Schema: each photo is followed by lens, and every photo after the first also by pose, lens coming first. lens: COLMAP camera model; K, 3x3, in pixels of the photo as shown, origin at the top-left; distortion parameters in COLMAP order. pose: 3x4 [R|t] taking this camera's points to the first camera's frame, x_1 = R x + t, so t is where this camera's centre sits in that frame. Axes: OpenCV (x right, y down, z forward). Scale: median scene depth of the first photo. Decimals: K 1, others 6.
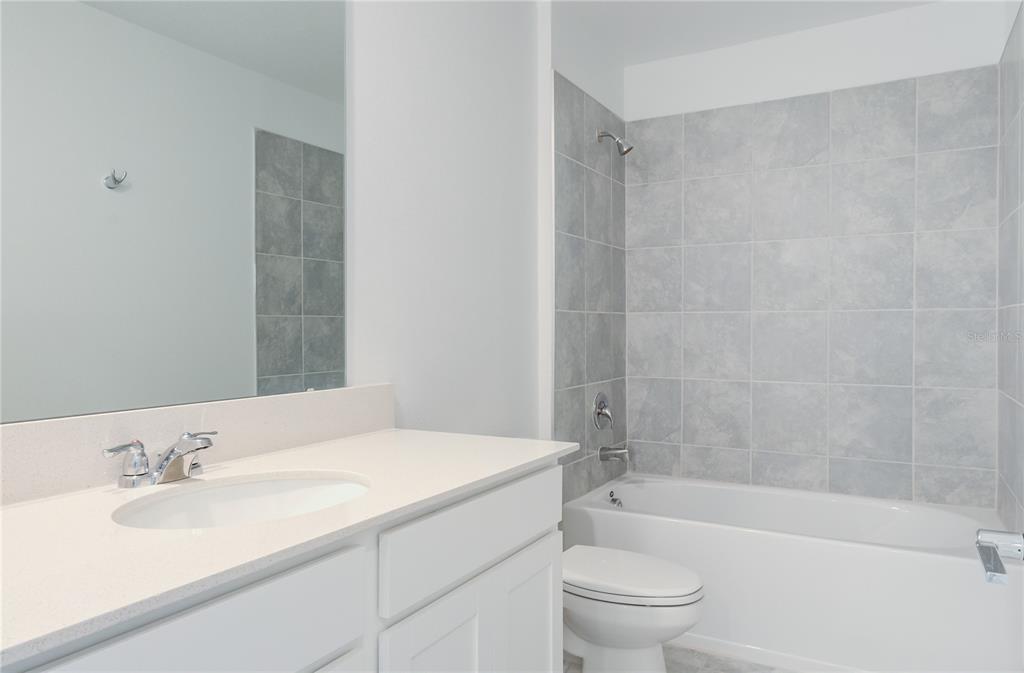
lens RADIAL K [[719.6, 0, 525.8], [0, 719.6, 338.6], [0, 0, 1]] dist [0.015384, 0.004209]
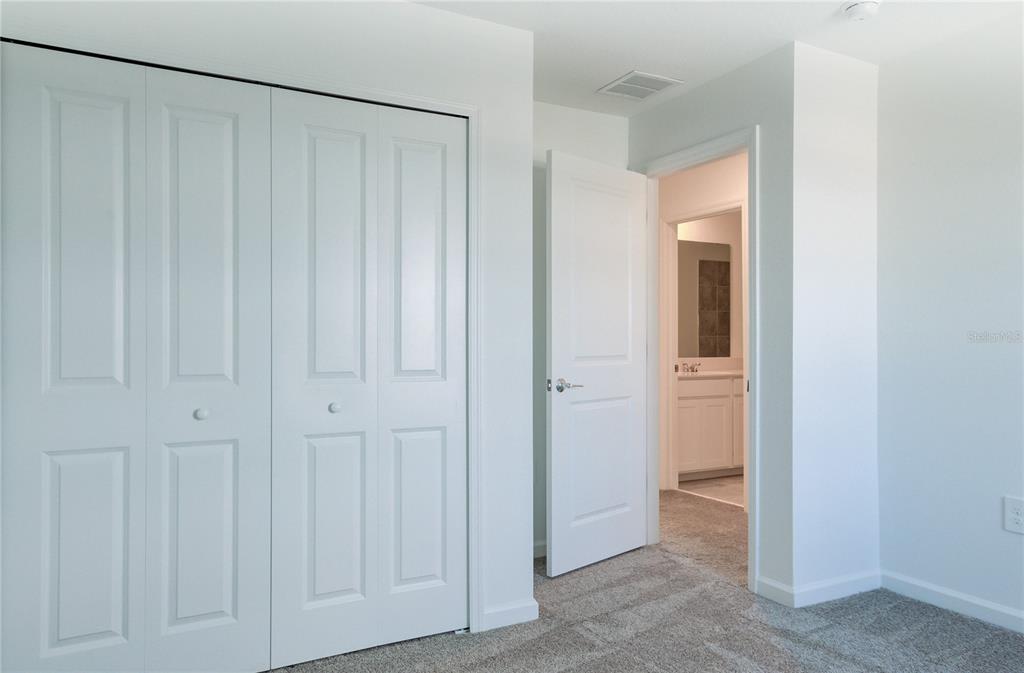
lens RADIAL K [[719.6, 0, 525.8], [0, 719.6, 338.6], [0, 0, 1]] dist [0.015384, 0.004209]
pose [[0.849652, -0.002590, -0.527338, 0.405451], [-0.007958, 0.999811, -0.017733, 0.023487], [0.527284, 0.019264, 0.849471, -1.348014]]
